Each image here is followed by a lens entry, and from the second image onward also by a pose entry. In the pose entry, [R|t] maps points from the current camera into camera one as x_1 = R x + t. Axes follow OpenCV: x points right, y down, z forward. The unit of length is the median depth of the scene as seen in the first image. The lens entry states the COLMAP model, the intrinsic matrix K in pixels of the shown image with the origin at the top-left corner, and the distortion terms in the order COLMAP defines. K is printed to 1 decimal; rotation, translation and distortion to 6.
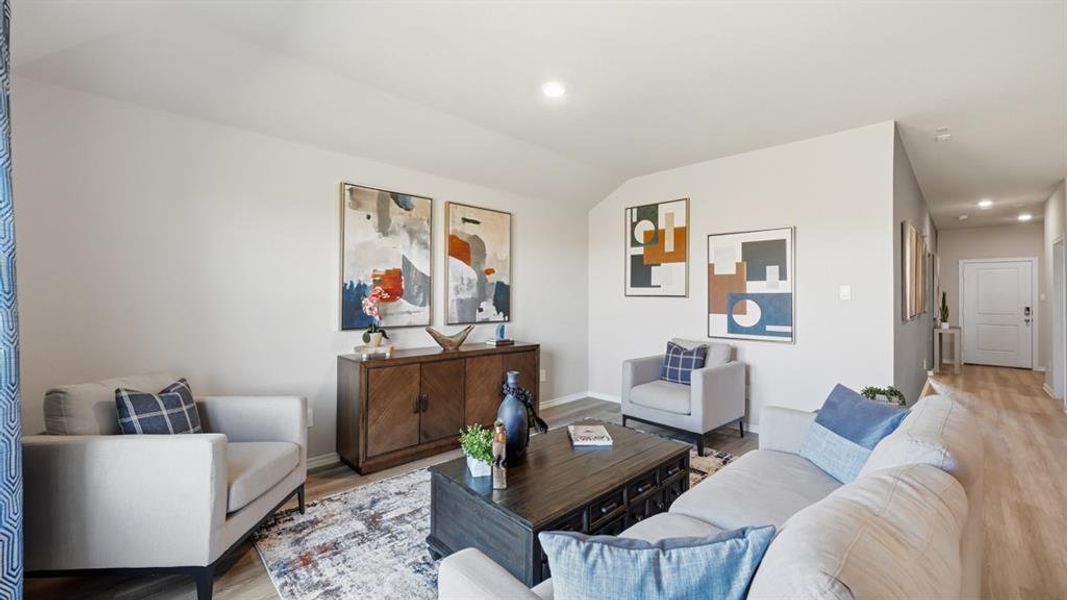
lens RADIAL K [[423.4, 0, 543.1], [0, 423.4, 291.8], [0, 0, 1]] dist [-0.009541, 0.000014]
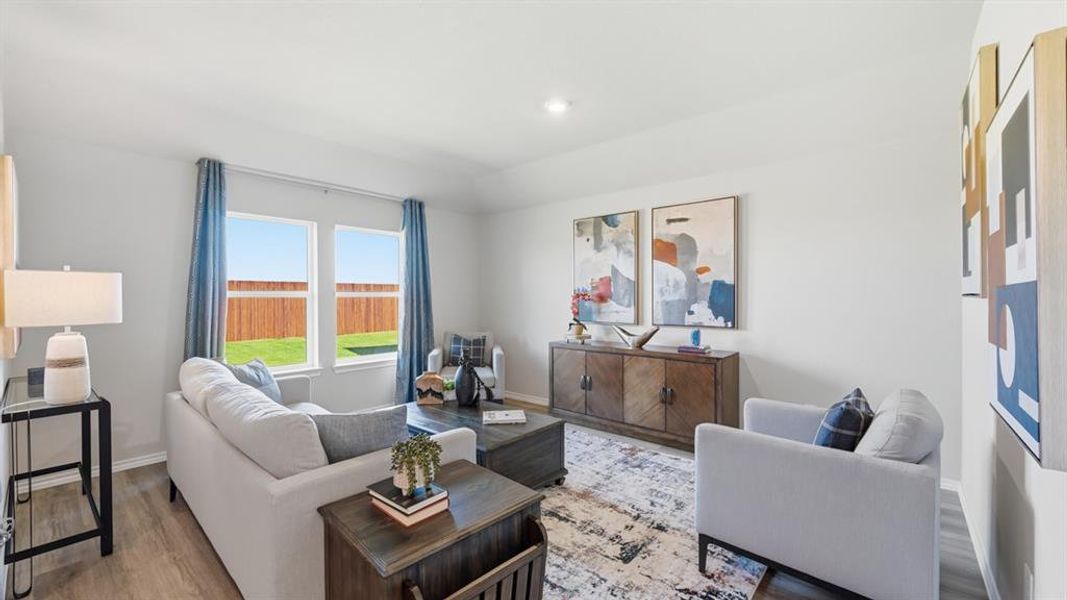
lens RADIAL K [[423.4, 0, 536.7], [0, 423.4, 302.9], [0, 0, 1]] dist [-0.009541, 0.000014]
pose [[0.076424, 0.006253, -0.997056, 0.799611], [0.013073, 0.999888, 0.007273, 0.010849], [0.996990, -0.013590, 0.076333, 0.629777]]
